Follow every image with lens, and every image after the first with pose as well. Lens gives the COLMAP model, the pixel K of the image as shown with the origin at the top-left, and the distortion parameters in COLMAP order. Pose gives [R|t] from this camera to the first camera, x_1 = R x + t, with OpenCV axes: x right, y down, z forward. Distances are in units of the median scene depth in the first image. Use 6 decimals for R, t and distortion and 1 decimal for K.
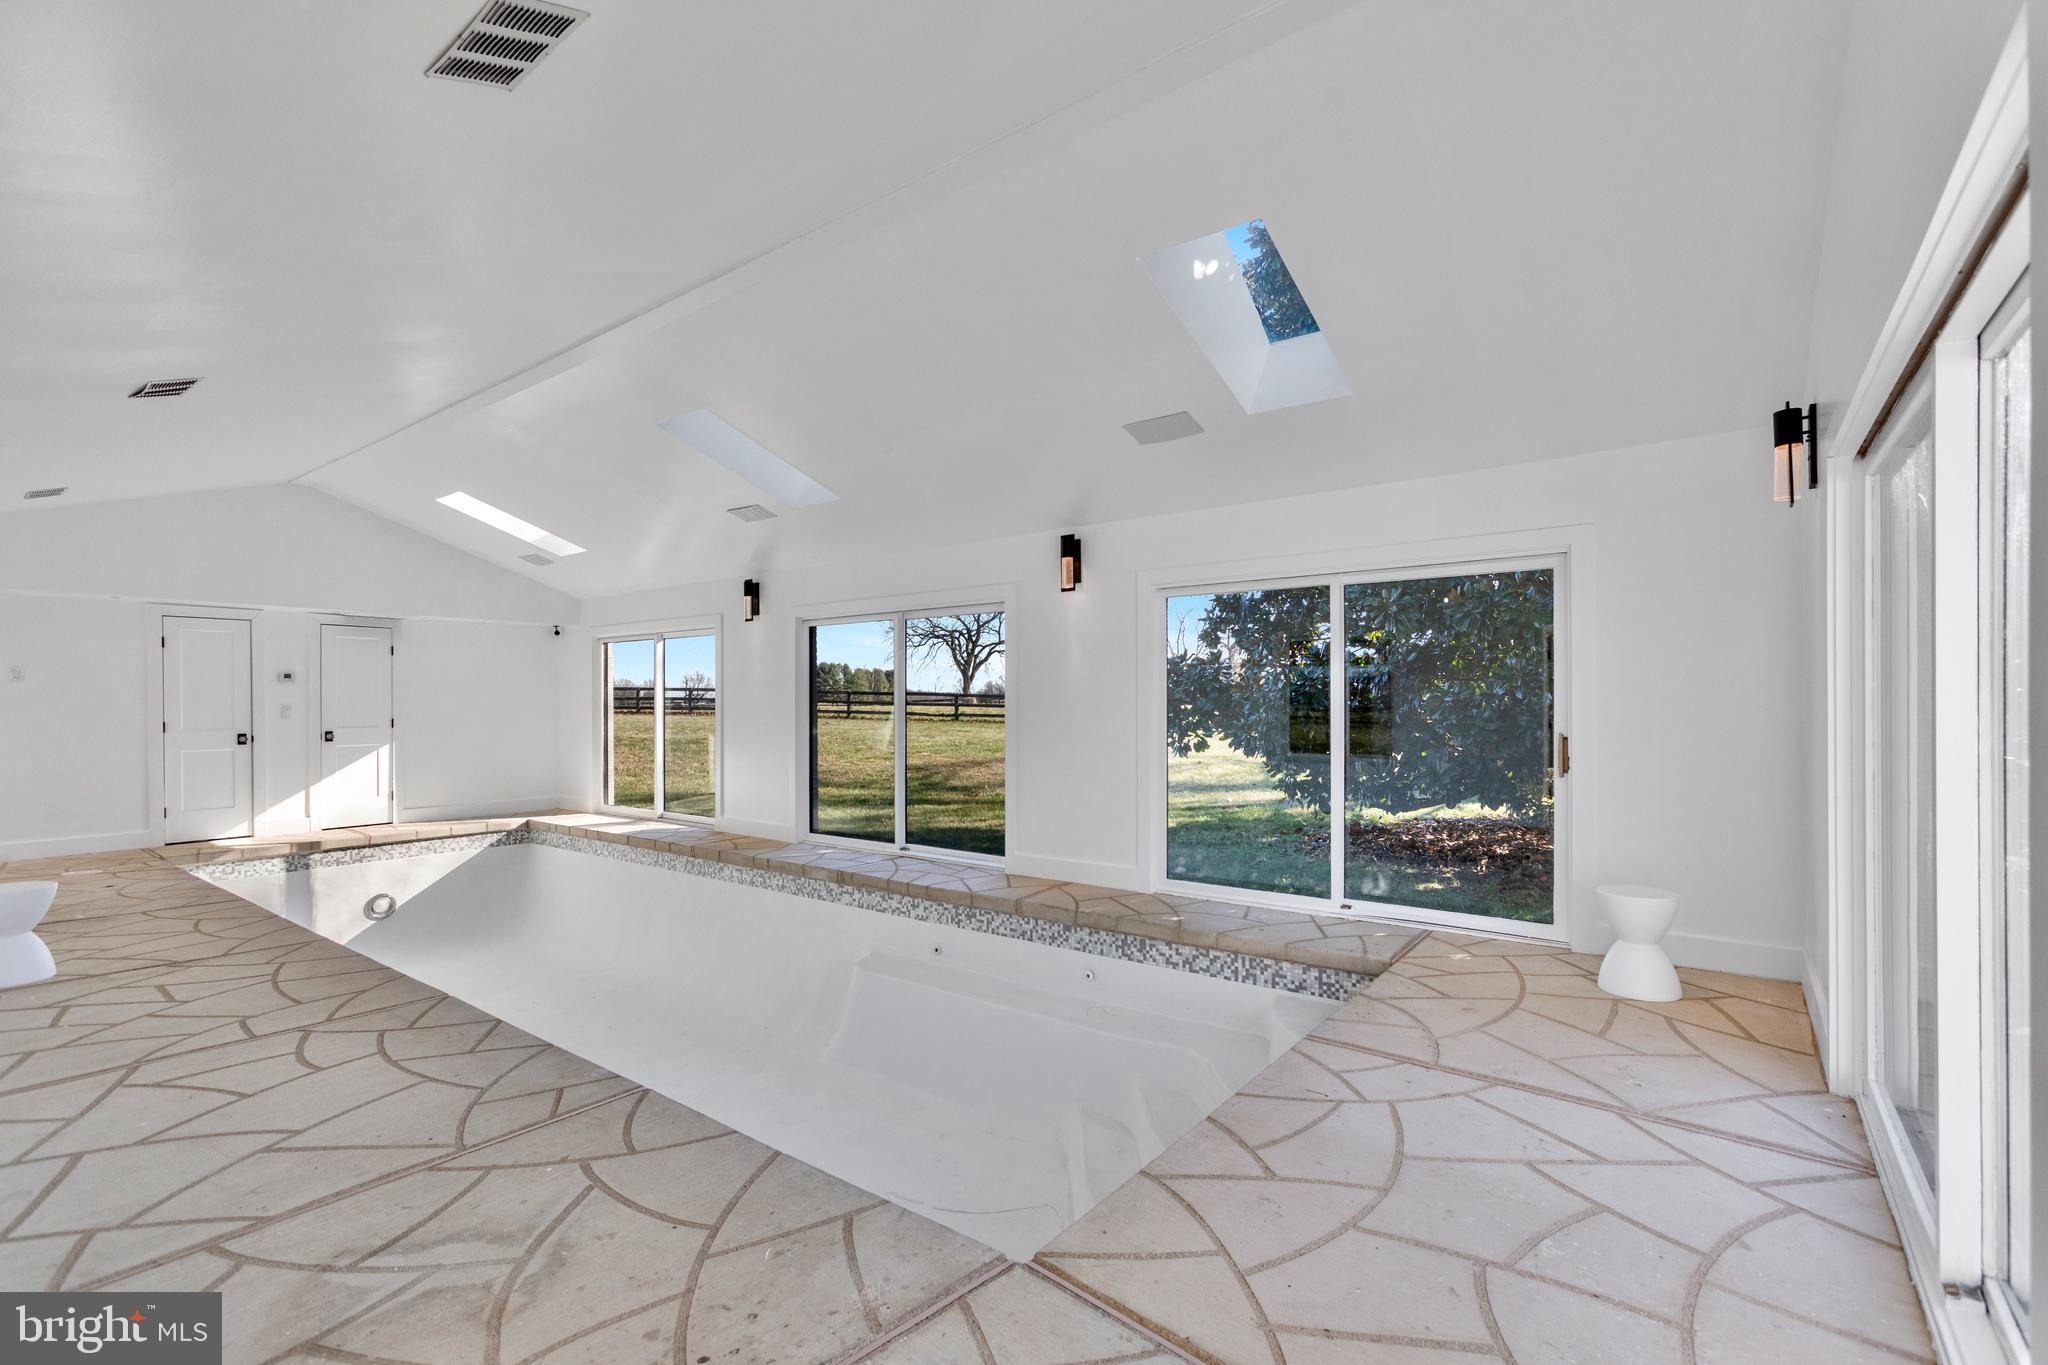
lens RADIAL K [[922.2, 0, 1033.1], [0, 922.2, 686.7], [0, 0, 1]] dist [0.002658, 0.001977]
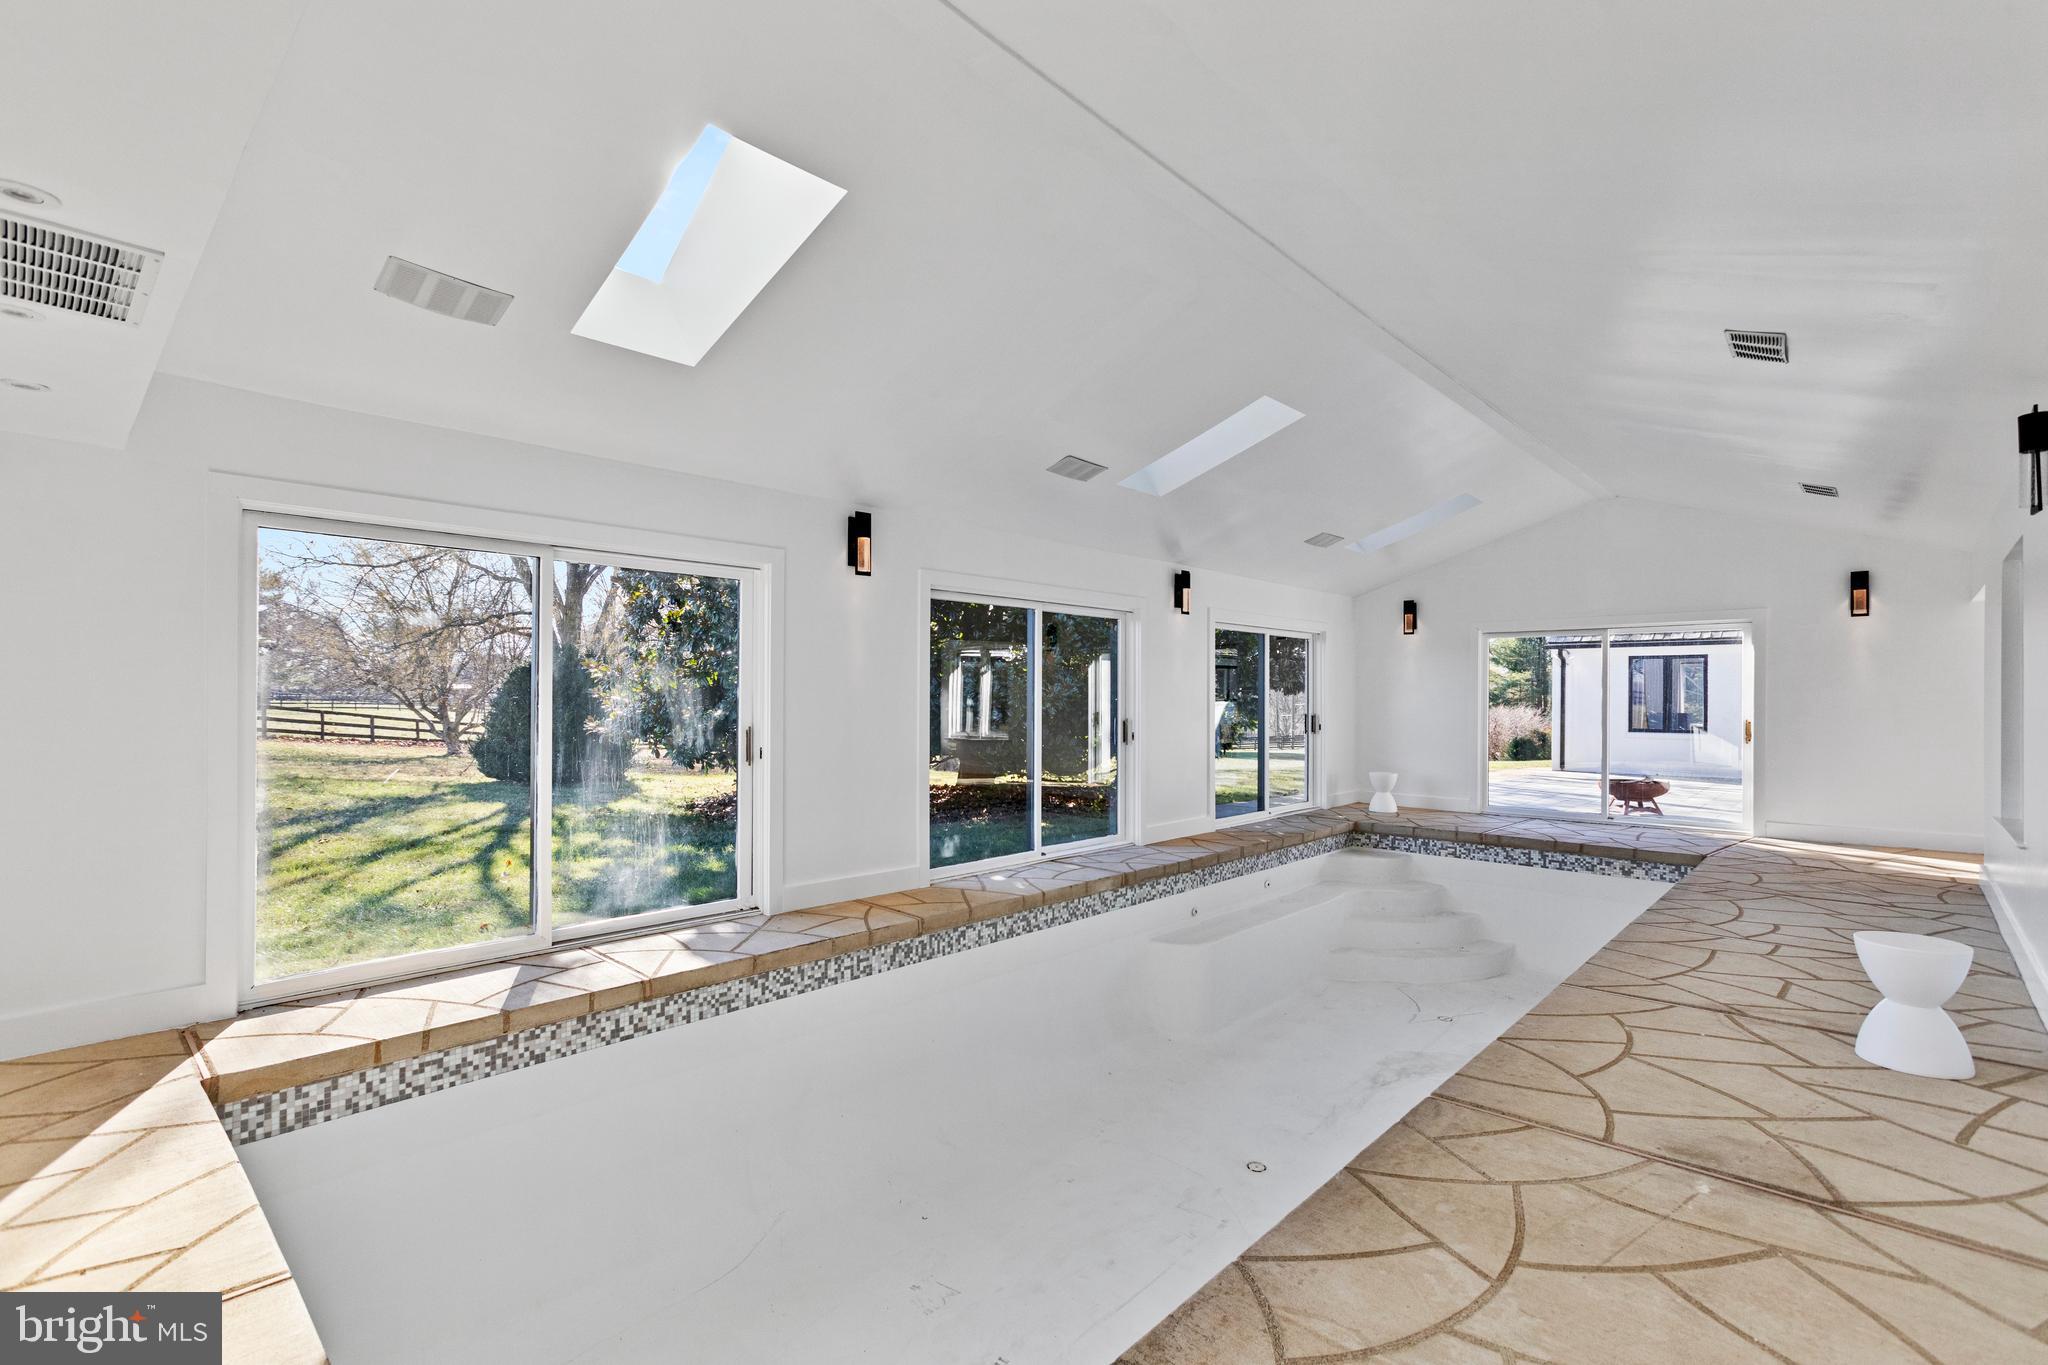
lens RADIAL K [[922.2, 0, 1034.1], [0, 922.2, 695.4], [0, 0, 1]] dist [0.002658, 0.001977]
pose [[0.107656, 0.013813, 0.994092, -1.179790], [-0.002866, 0.999904, -0.013584, 0.028807], [-0.994184, -0.001387, 0.107685, 0.996063]]
